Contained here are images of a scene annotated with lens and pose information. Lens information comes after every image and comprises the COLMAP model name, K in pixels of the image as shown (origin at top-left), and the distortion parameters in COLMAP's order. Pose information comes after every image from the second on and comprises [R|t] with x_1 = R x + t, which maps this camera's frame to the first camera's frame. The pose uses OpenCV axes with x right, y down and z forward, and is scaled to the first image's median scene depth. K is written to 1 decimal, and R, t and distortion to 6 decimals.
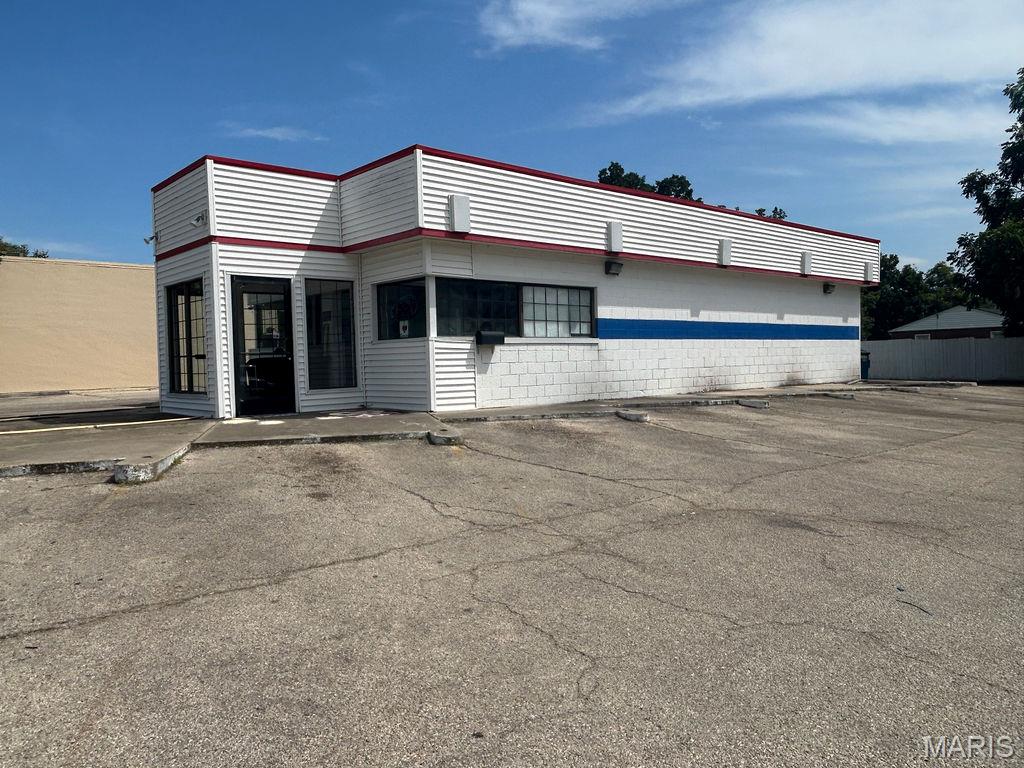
lens RADIAL K [[752.2, 0, 512.0], [0, 752.2, 384.0], [0, 0, 1]] dist [-0.012680, -0.004296]
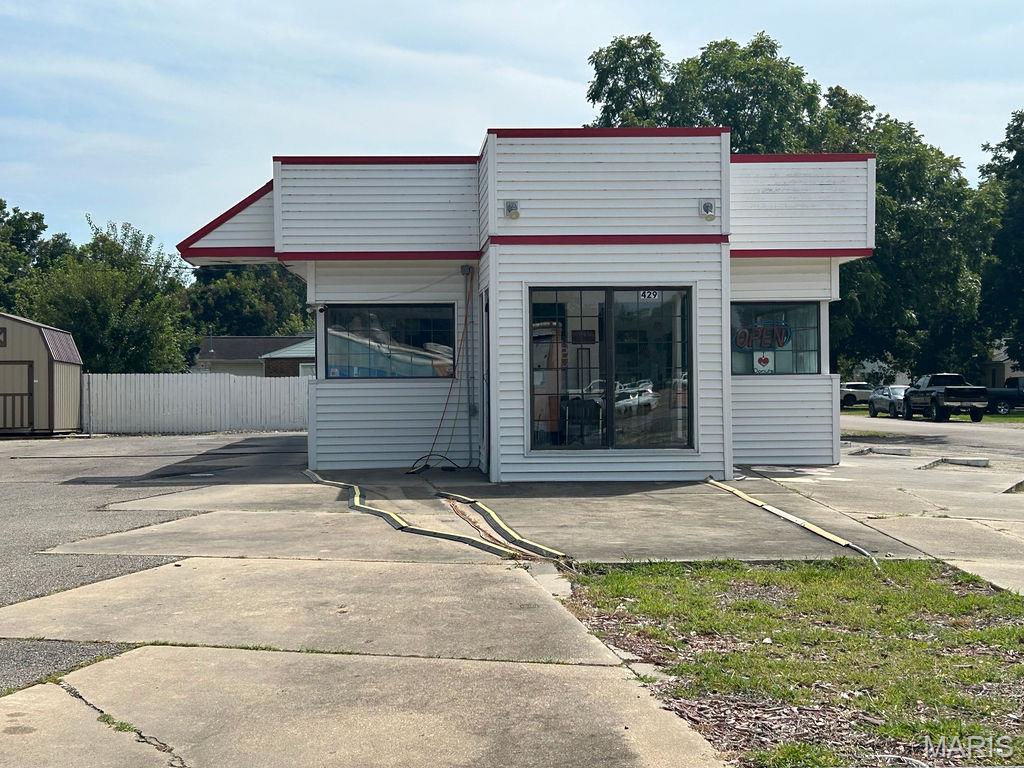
lens RADIAL K [[1559.0, 0, 512.0], [0, 1559.0, 384.0], [0, 0, 1]] dist [-0.012654, 0.010680]
pose [[0.610526, 0.003686, 0.791988, -0.200224], [0.032319, 0.999040, -0.029563, -0.001378], [-0.791337, 0.043645, 0.609821, 0.027268]]
